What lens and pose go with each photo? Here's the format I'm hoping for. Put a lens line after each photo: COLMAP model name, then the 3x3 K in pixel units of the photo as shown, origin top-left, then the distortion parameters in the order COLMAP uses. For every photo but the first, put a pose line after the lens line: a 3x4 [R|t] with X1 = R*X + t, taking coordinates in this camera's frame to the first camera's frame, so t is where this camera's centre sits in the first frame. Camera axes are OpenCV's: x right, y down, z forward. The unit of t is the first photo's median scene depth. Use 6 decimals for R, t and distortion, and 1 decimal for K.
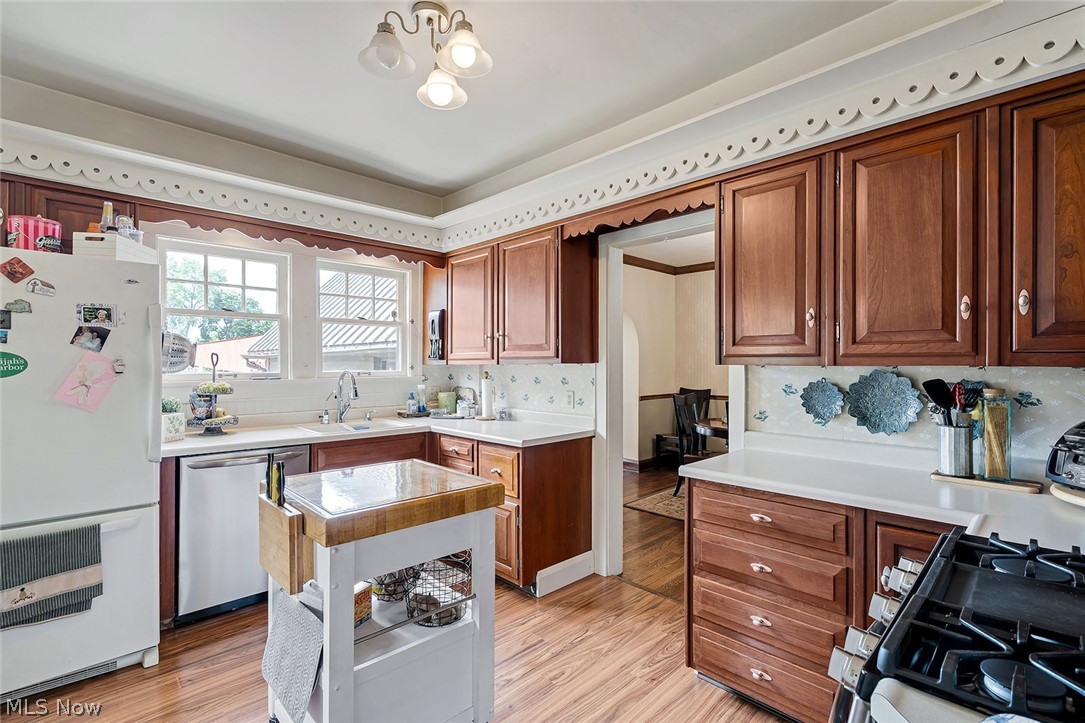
lens RADIAL K [[498.0, 0, 532.0], [0, 498.0, 365.4], [0, 0, 1]] dist [-0.009717, 0.001518]
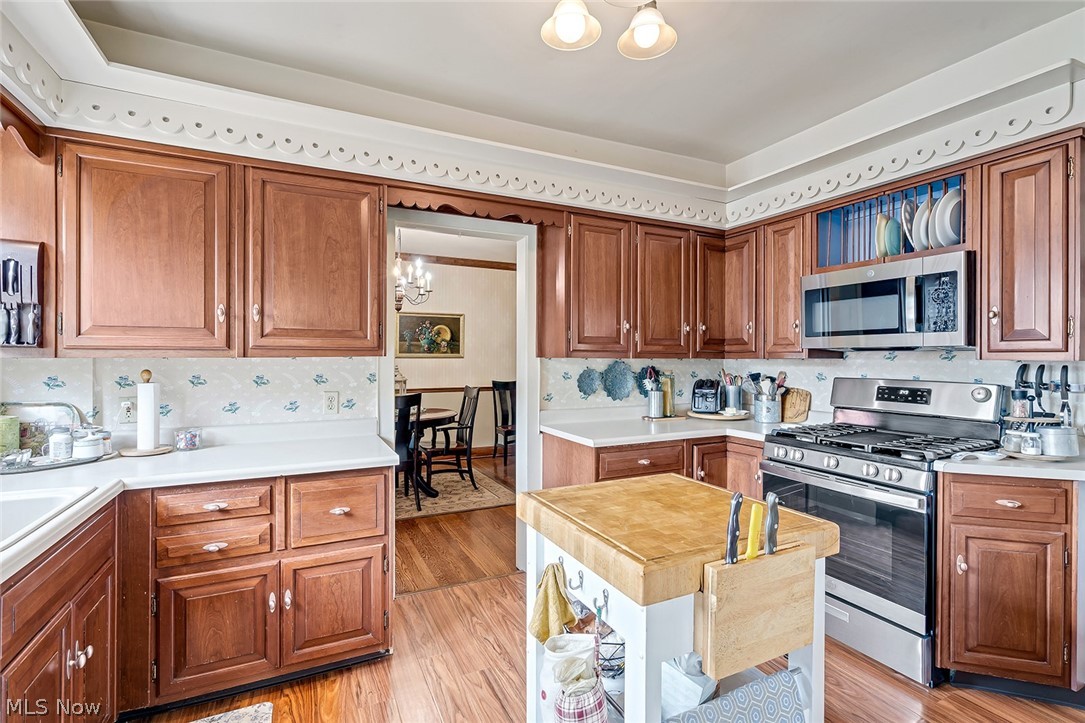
lens RADIAL K [[498.0, 0, 537.8], [0, 498.0, 357.3], [0, 0, 1]] dist [-0.009717, 0.001518]
pose [[0.298622, -0.000072, 0.954371, -0.605160], [0.000959, 1.000000, -0.000225, -0.001872], [-0.954371, 0.000982, 0.298622, 0.493086]]
